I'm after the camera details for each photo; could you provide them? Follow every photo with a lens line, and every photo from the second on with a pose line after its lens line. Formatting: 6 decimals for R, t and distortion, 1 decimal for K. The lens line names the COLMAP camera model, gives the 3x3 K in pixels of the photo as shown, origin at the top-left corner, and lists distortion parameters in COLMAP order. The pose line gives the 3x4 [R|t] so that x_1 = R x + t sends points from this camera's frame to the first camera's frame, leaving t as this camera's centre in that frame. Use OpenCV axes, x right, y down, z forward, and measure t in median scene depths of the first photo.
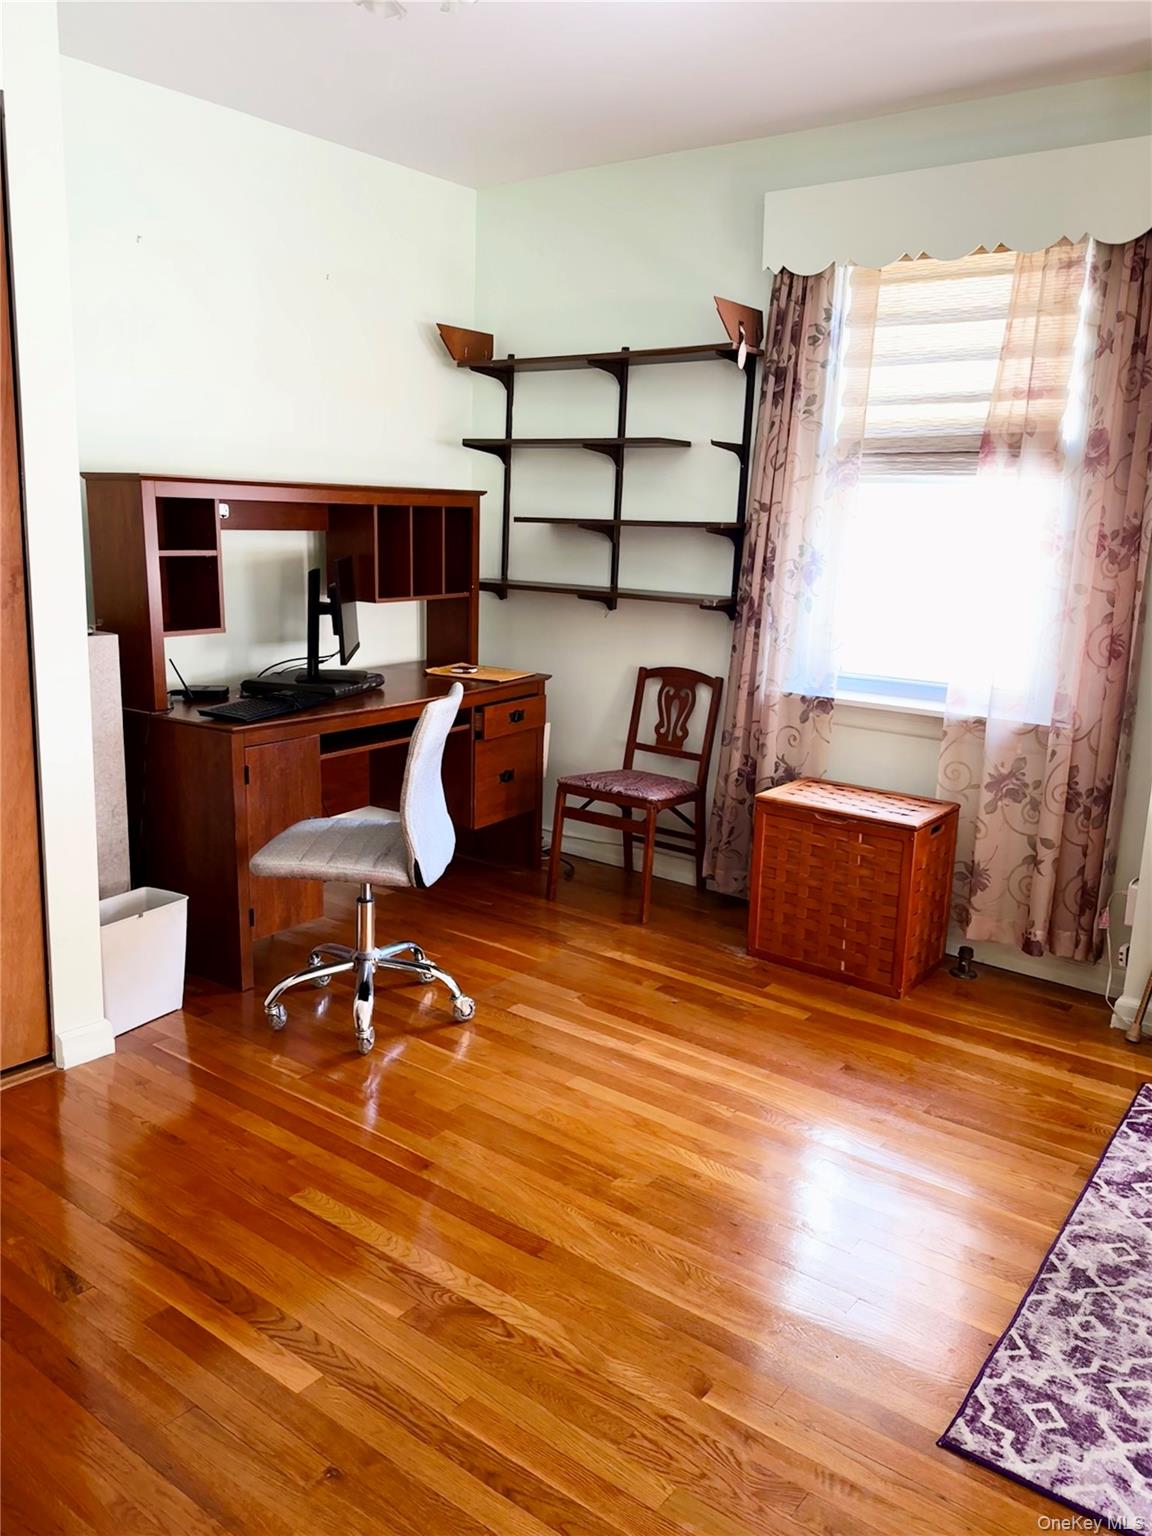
lens RADIAL K [[1128.6, 0, 576.0], [0, 1128.6, 768.0], [0, 0, 1]] dist [-0.001618, 0.000185]
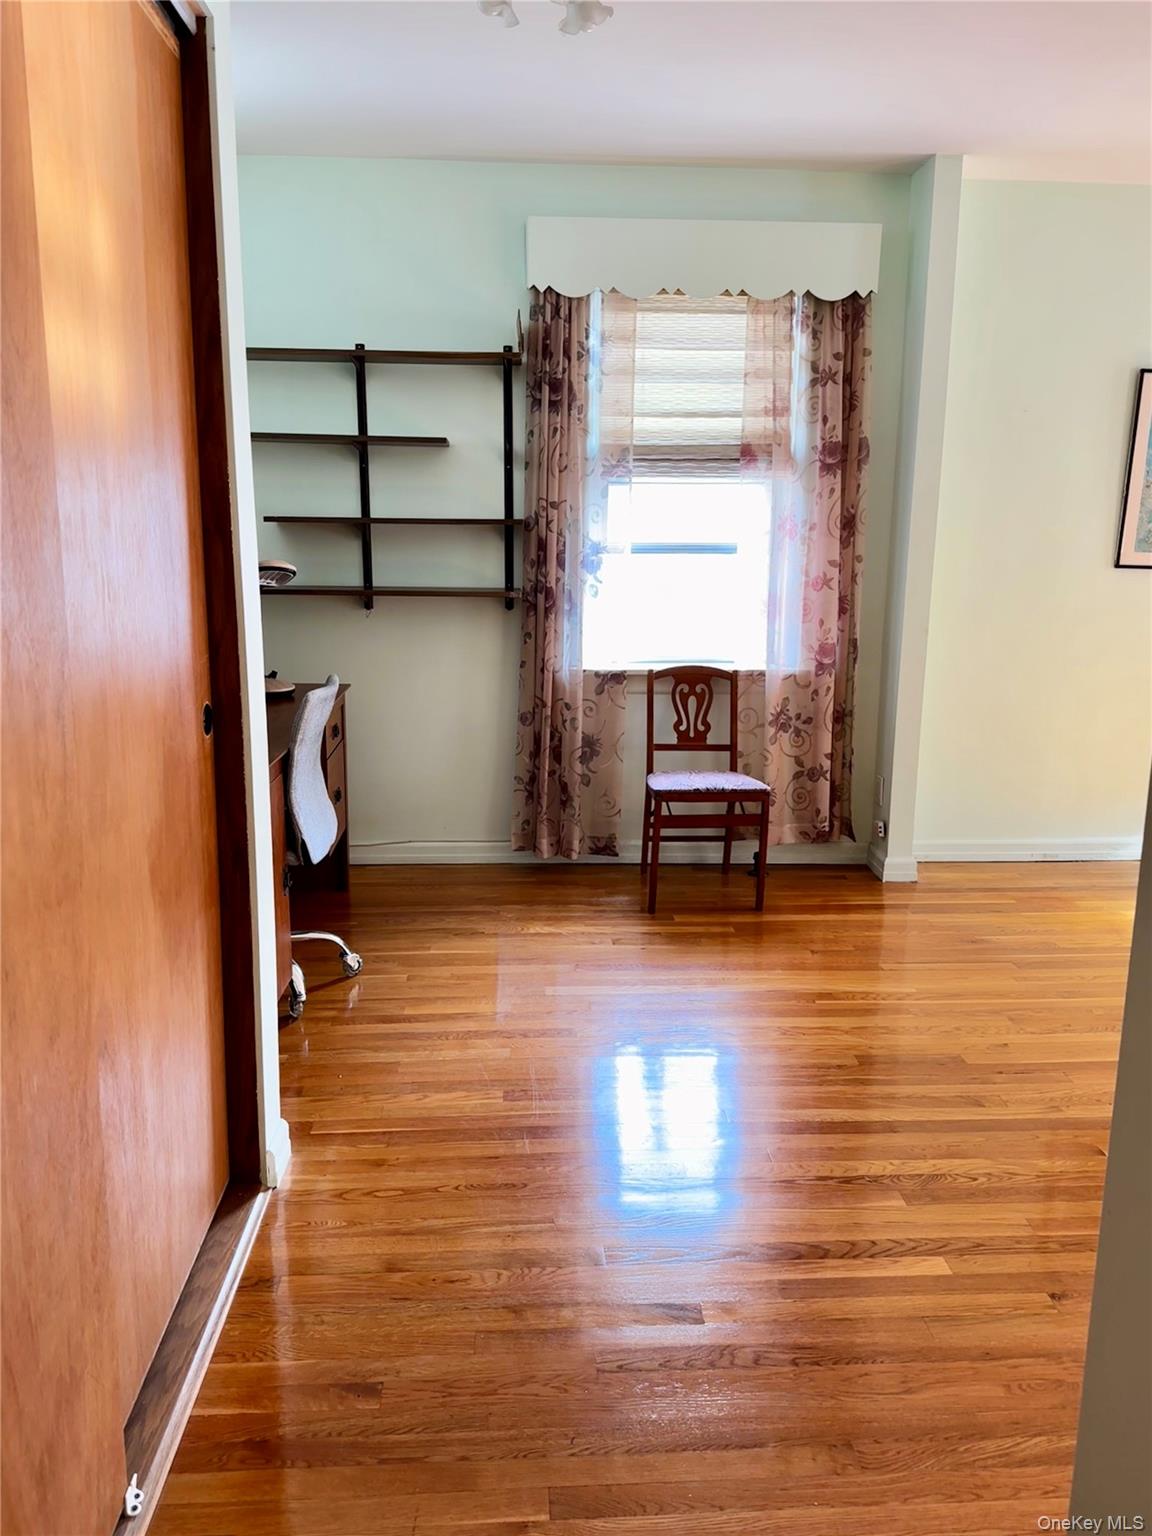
lens RADIAL K [[1128.6, 0, 576.0], [0, 1128.6, 768.0], [0, 0, 1]] dist [-0.001618, 0.000185]
pose [[0.781551, -0.167208, 0.601016, -0.544526], [0.149079, 0.985557, 0.080331, -0.064866], [-0.605767, 0.026816, 0.795190, 0.117461]]
